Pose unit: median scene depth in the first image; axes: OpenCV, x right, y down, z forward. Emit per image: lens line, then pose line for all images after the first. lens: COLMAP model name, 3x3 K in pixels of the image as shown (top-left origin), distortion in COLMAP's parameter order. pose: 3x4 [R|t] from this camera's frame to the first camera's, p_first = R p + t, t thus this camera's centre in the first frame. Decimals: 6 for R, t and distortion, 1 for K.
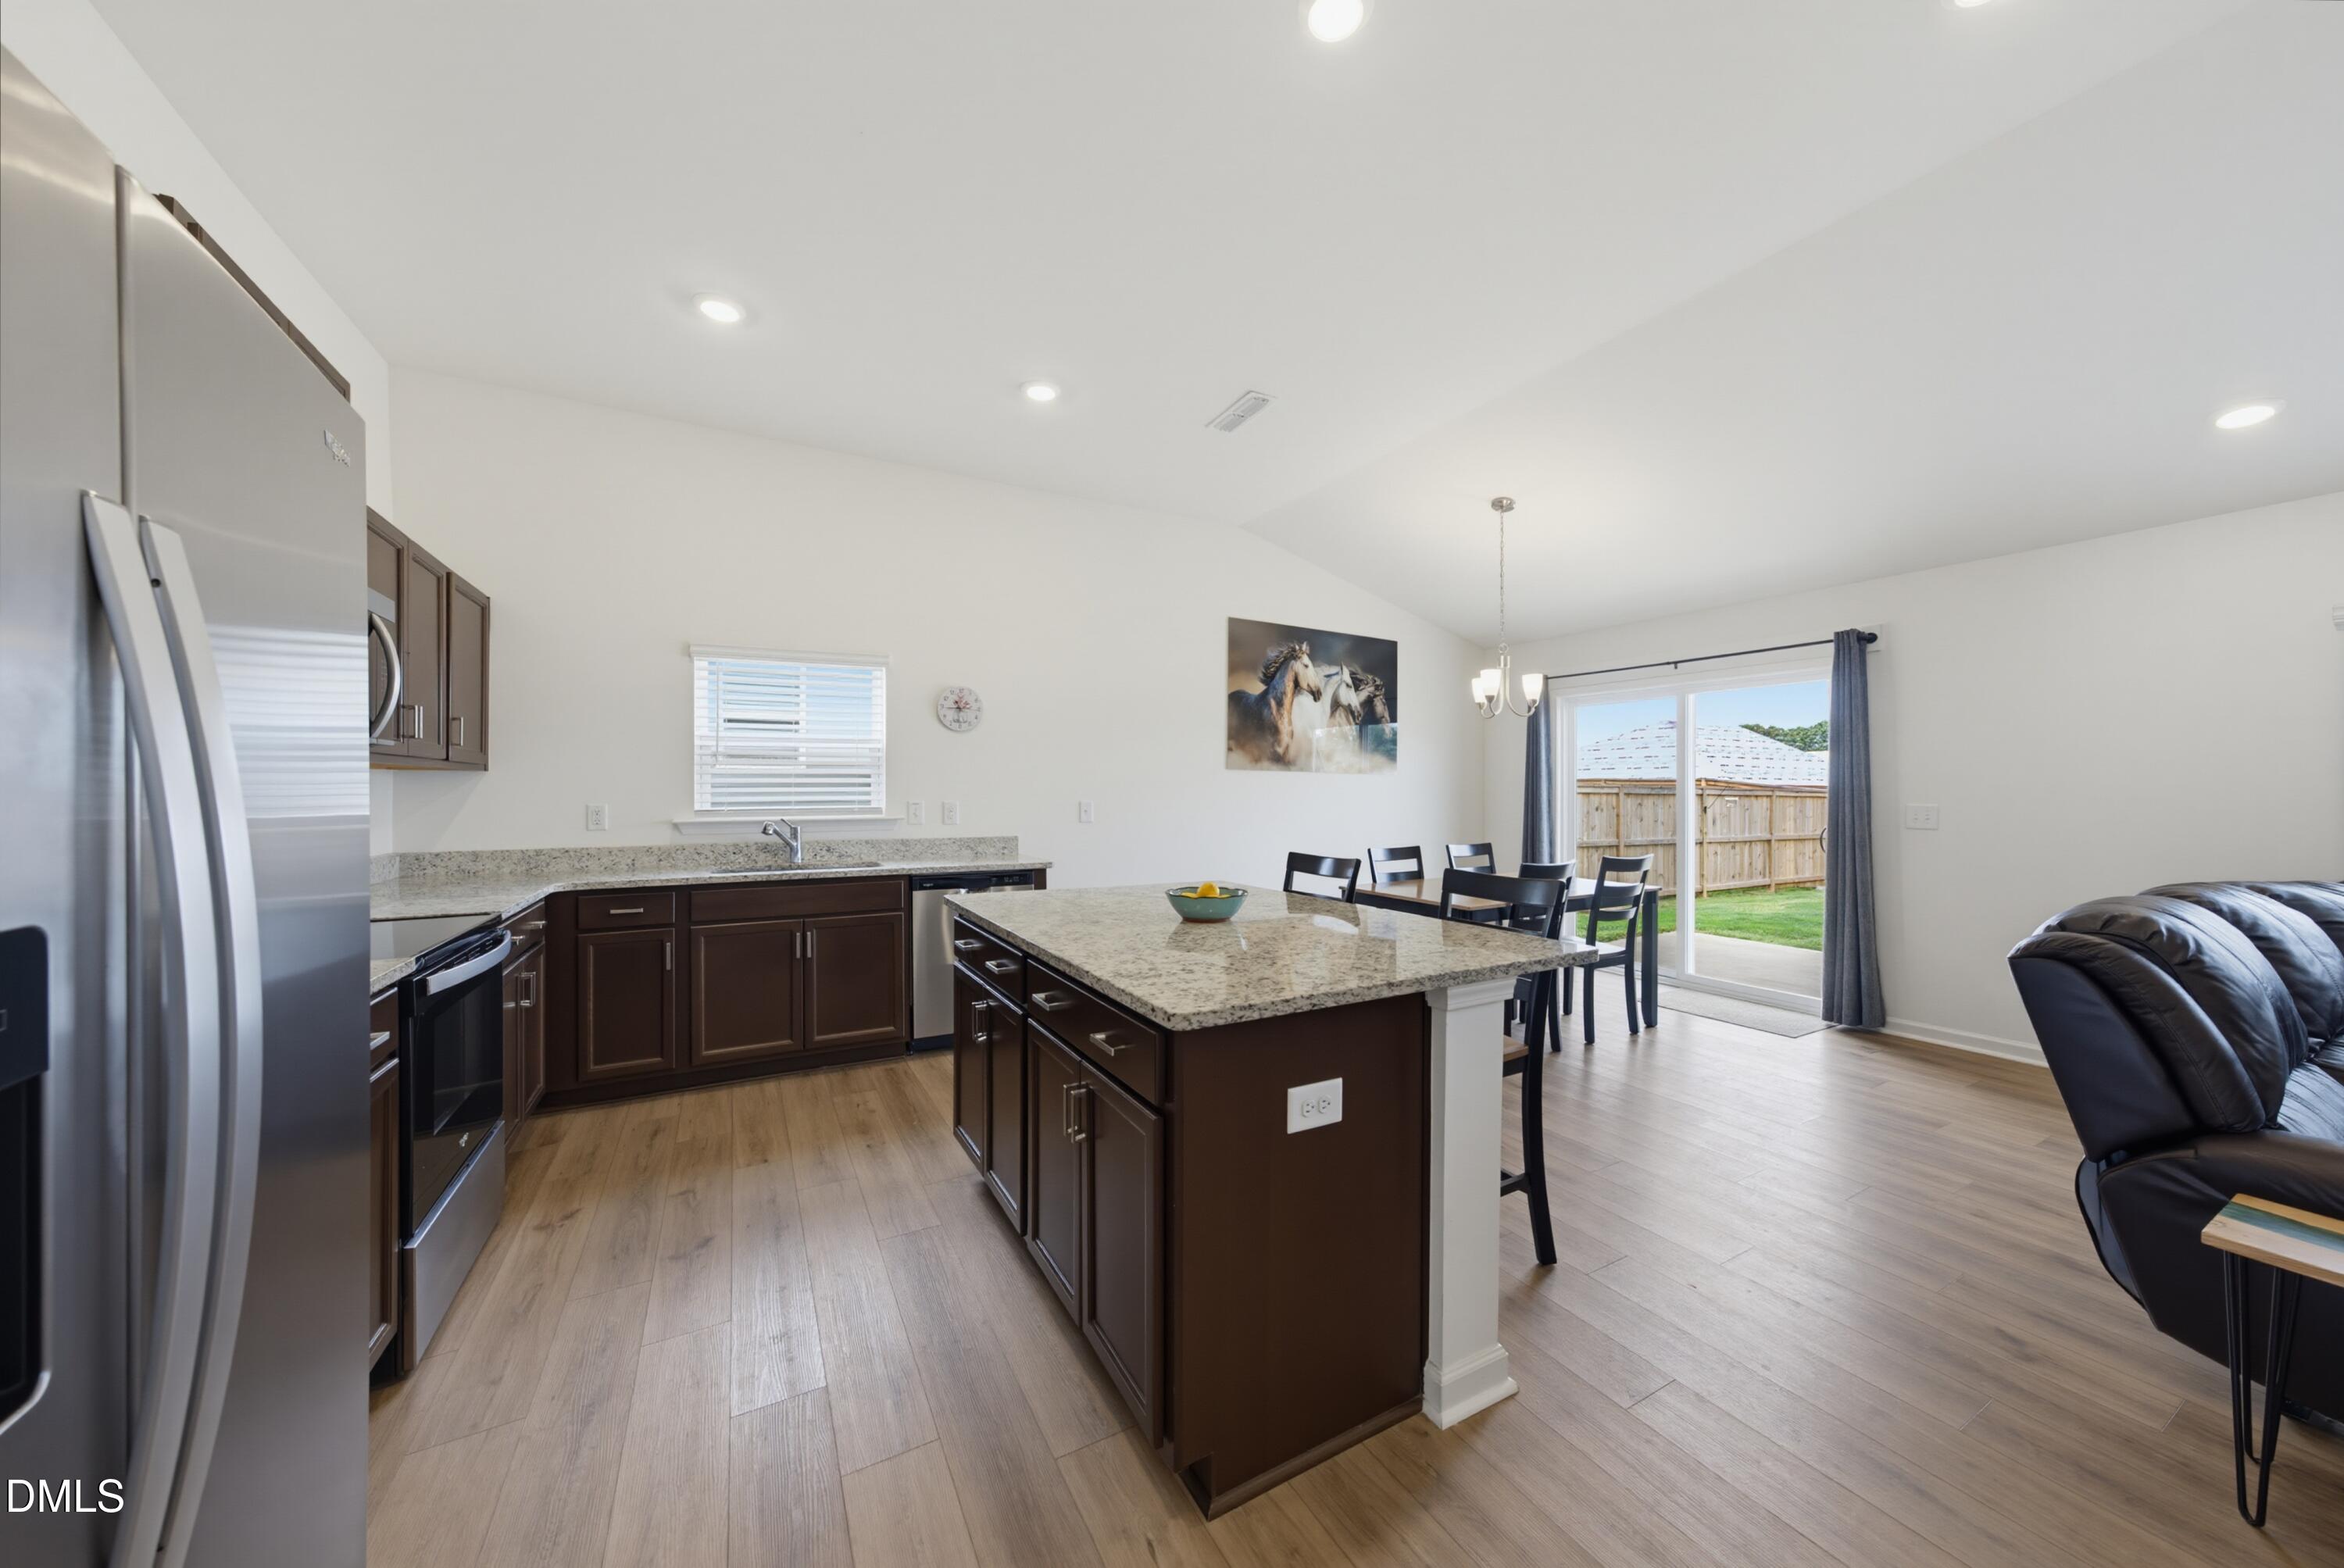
lens RADIAL K [[805.7, 0, 1184.8], [0, 805.7, 778.8], [0, 0, 1]] dist [0.000119, 0.004270]
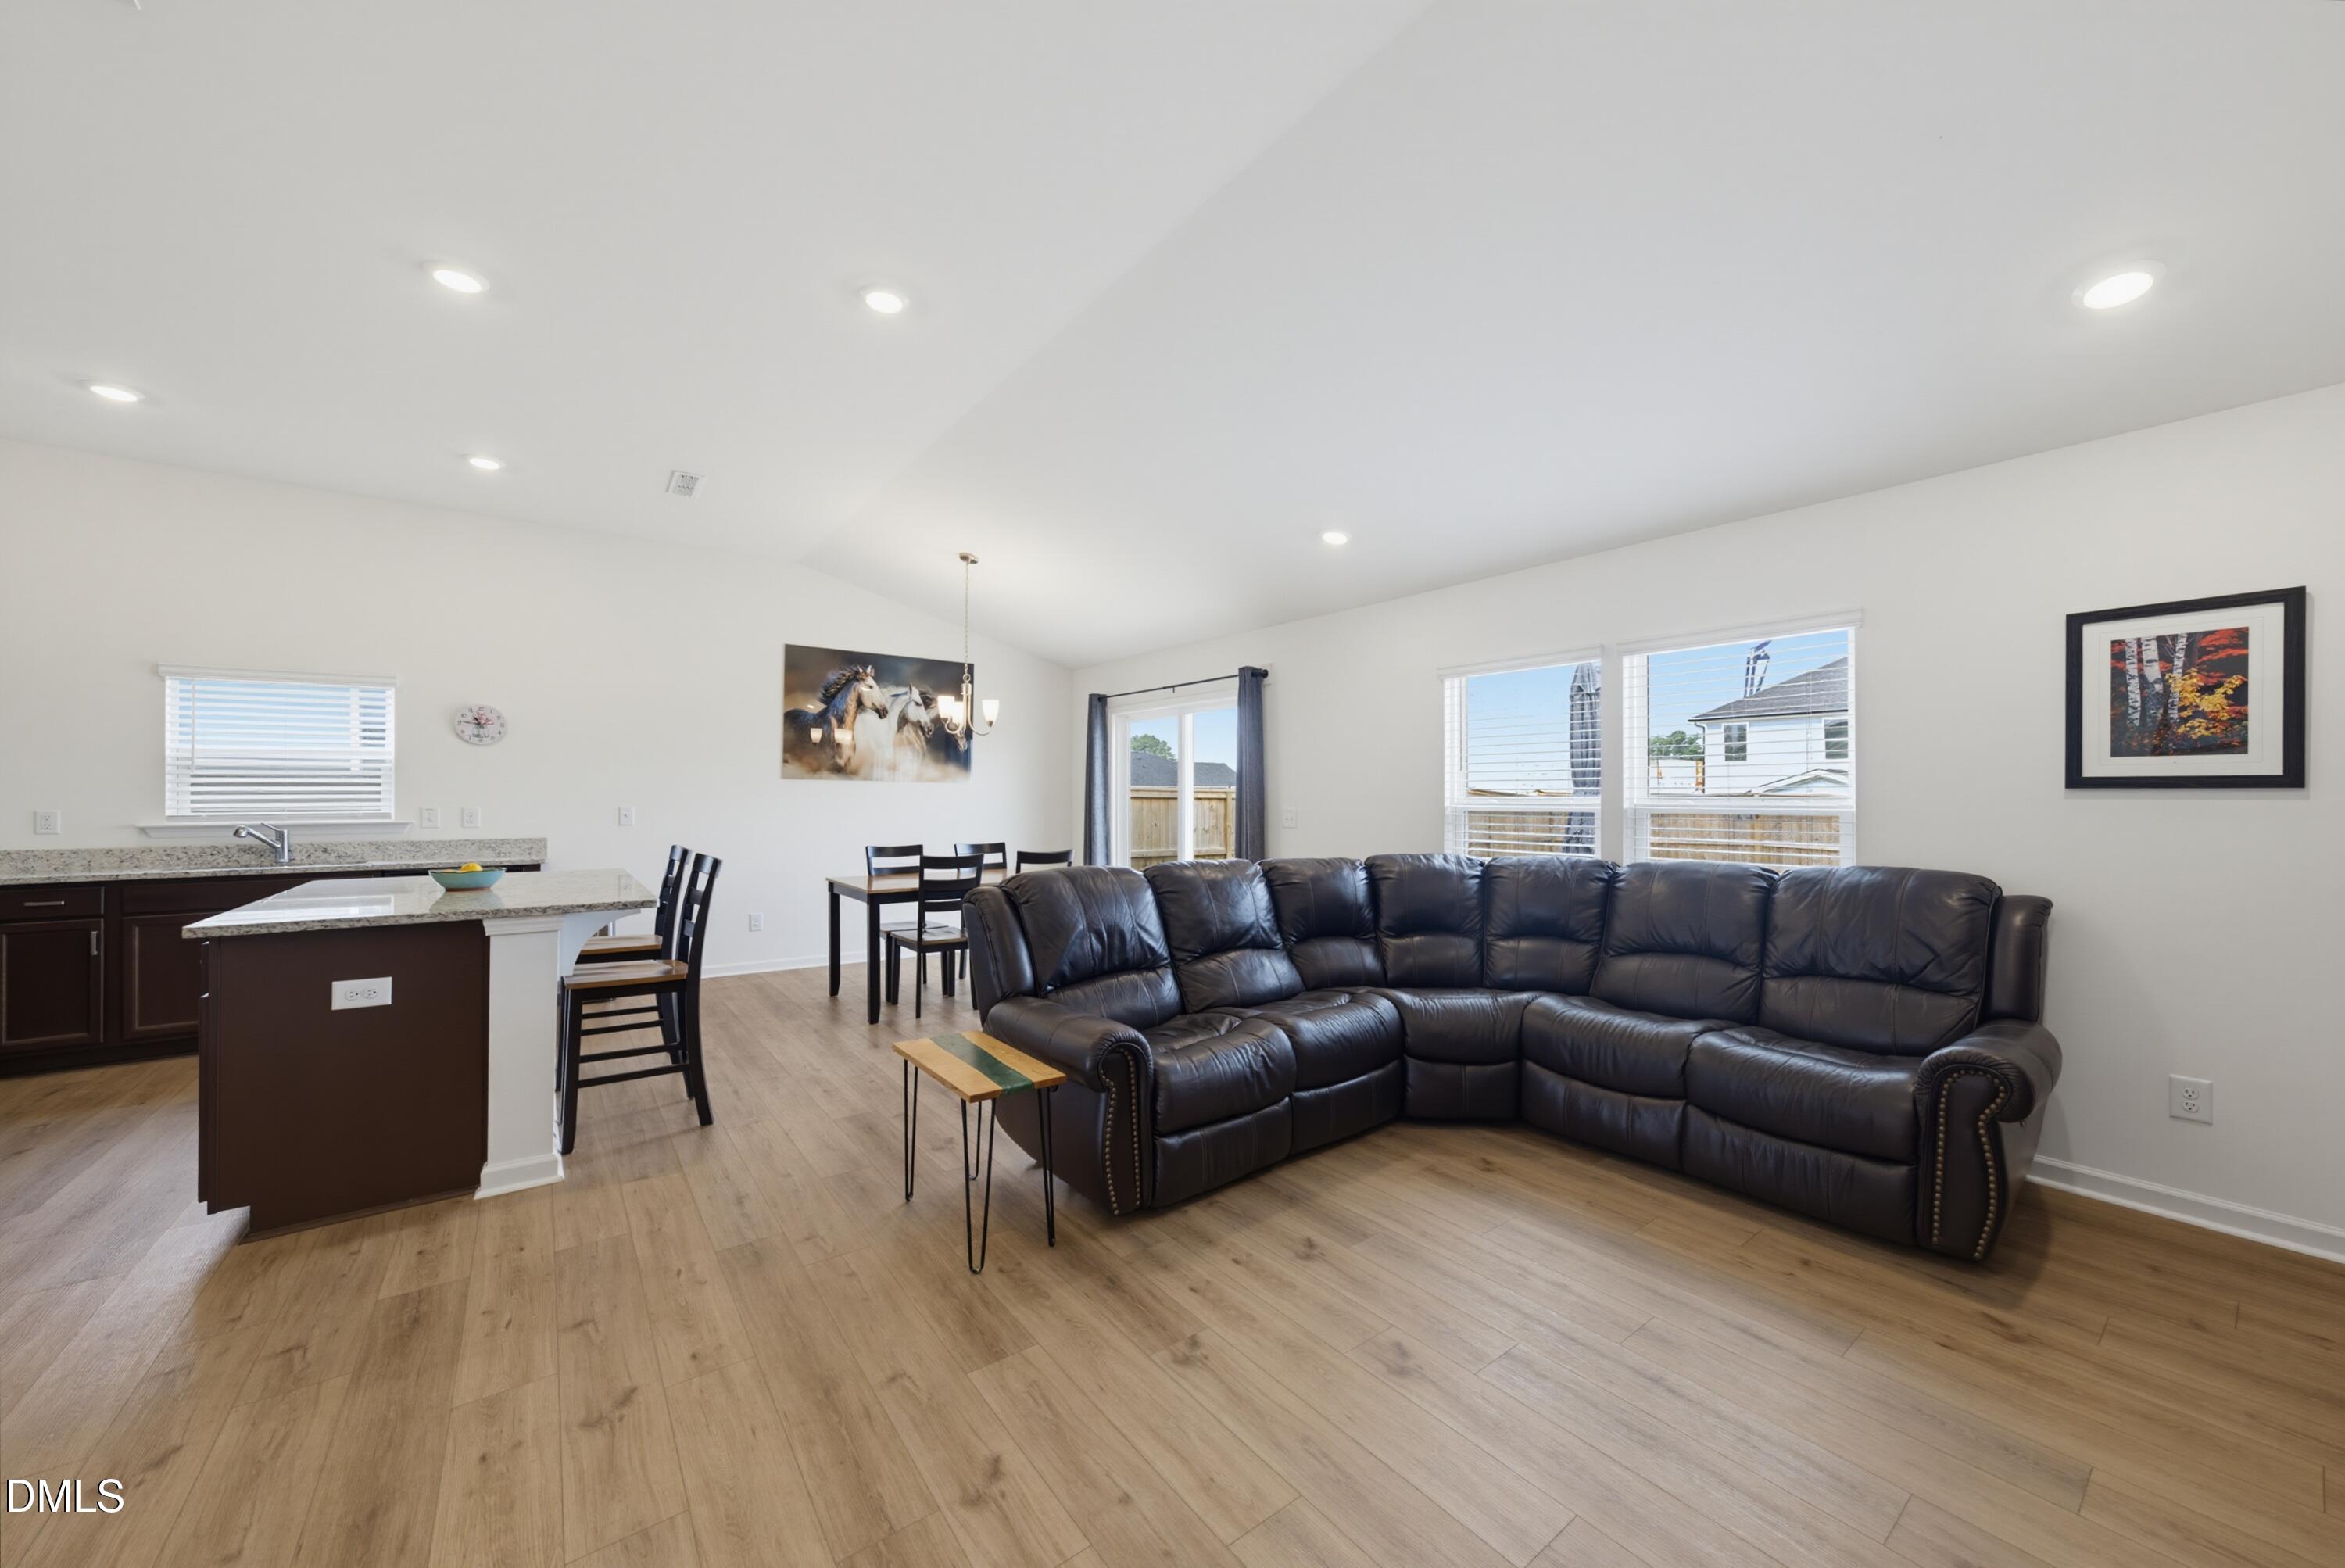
lens RADIAL K [[841.8, 0, 1158.6], [0, 841.8, 797.2], [0, 0, 1]] dist [-0.001778, -0.000067]
pose [[0.992662, -0.004479, 0.120840, 0.416016], [0.003083, 0.999926, 0.011736, 0.001785], [-0.120883, -0.011277, 0.992603, -0.224790]]
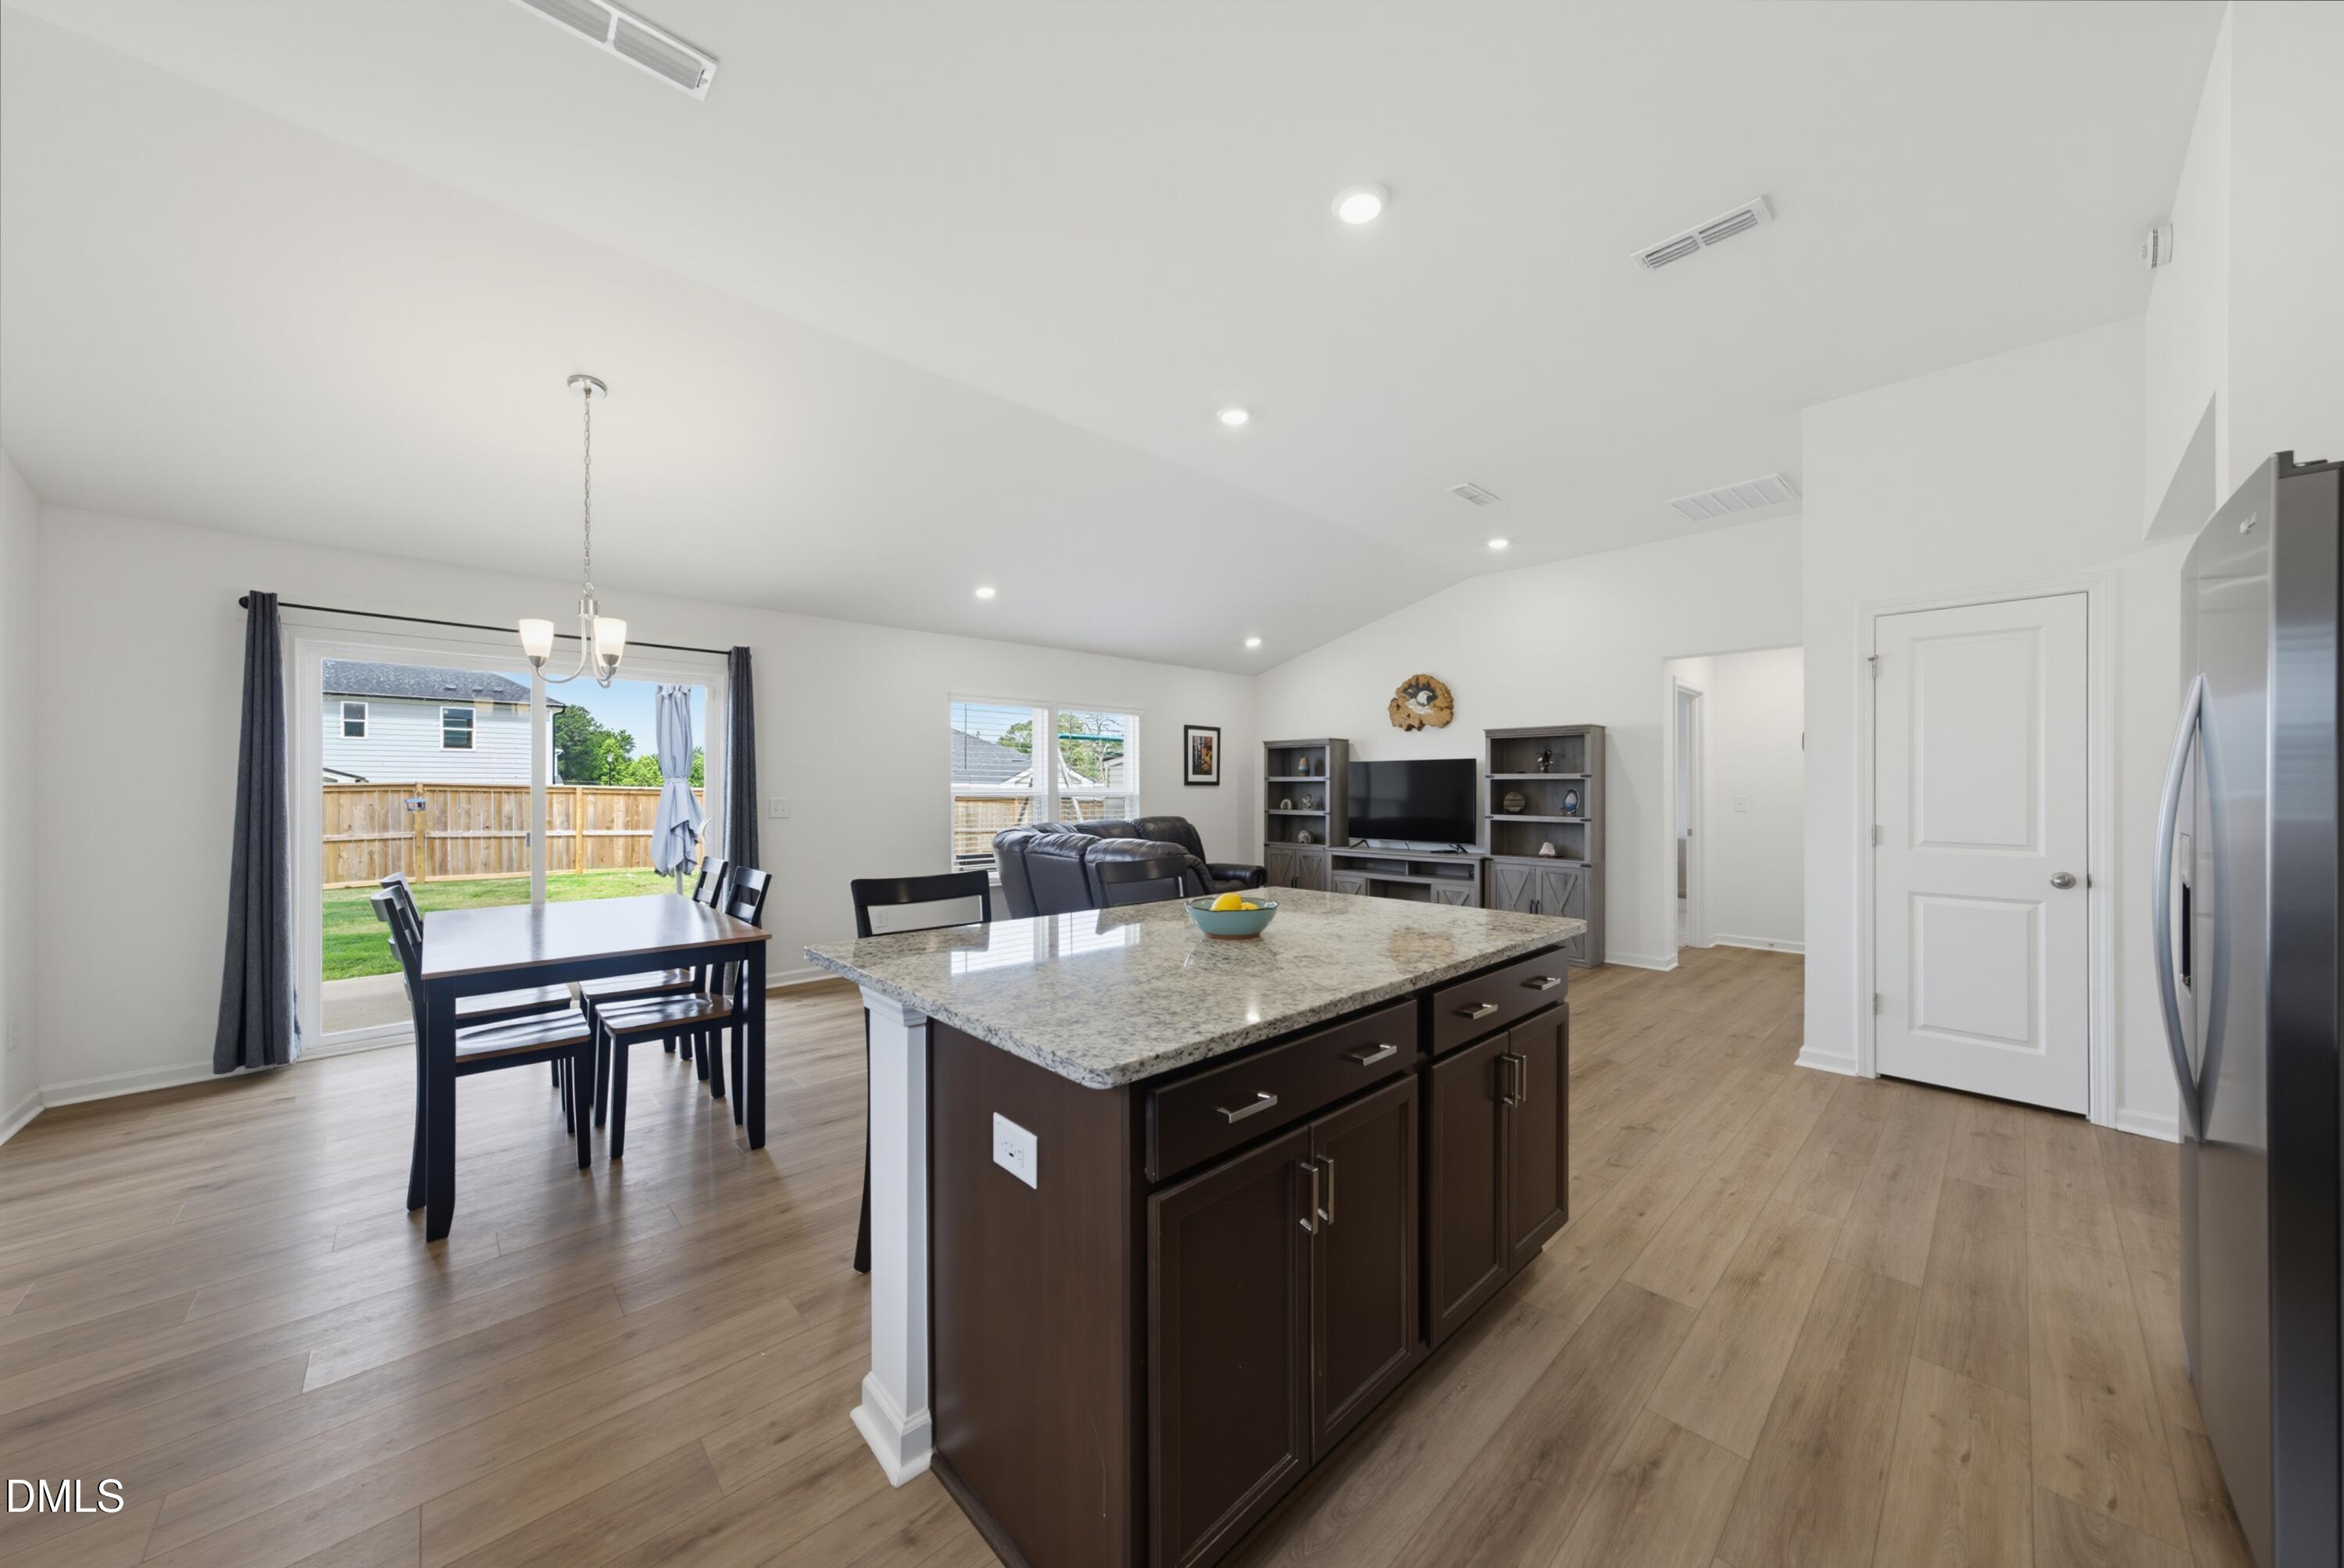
lens RADIAL K [[802.6, 0, 1174.2], [0, 802.6, 790.2], [0, 0, 1]] dist [0.000476, 0.000168]
pose [[-0.231555, -0.007233, 0.972795, -0.340328], [-0.008996, 0.999946, 0.005293, 0.005308], [-0.972780, -0.007526, -0.231608, 0.516327]]
